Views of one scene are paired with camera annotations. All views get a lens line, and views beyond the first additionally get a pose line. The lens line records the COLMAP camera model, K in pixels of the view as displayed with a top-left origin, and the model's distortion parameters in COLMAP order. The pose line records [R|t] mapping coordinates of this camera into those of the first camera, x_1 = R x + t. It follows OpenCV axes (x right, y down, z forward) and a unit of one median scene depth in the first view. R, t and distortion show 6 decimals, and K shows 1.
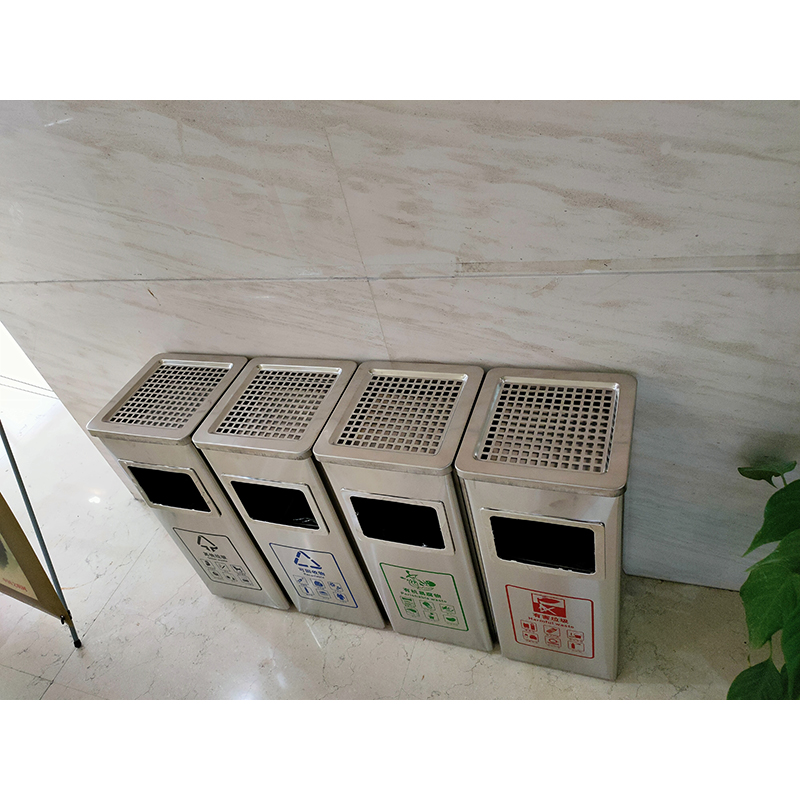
lens RADIAL K [[623.4, 0, 400.0], [0, 623.4, 400.0], [0, 0, 1]] dist [0.060903, -0.085763]
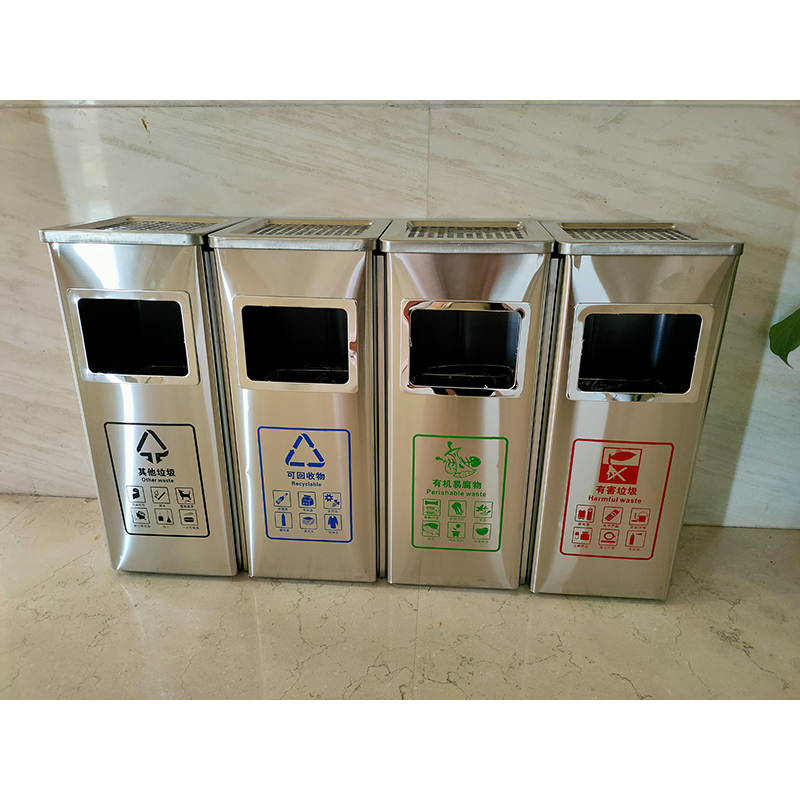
lens RADIAL K [[623.4, 0, 400.0], [0, 623.4, 400.0], [0, 0, 1]] dist [0.060903, -0.085763]
pose [[0.947504, 0.104291, 0.302256, -0.312519], [0.007434, 0.937870, -0.346907, 0.519098], [-0.319656, 0.330943, 0.887861, 0.280729]]
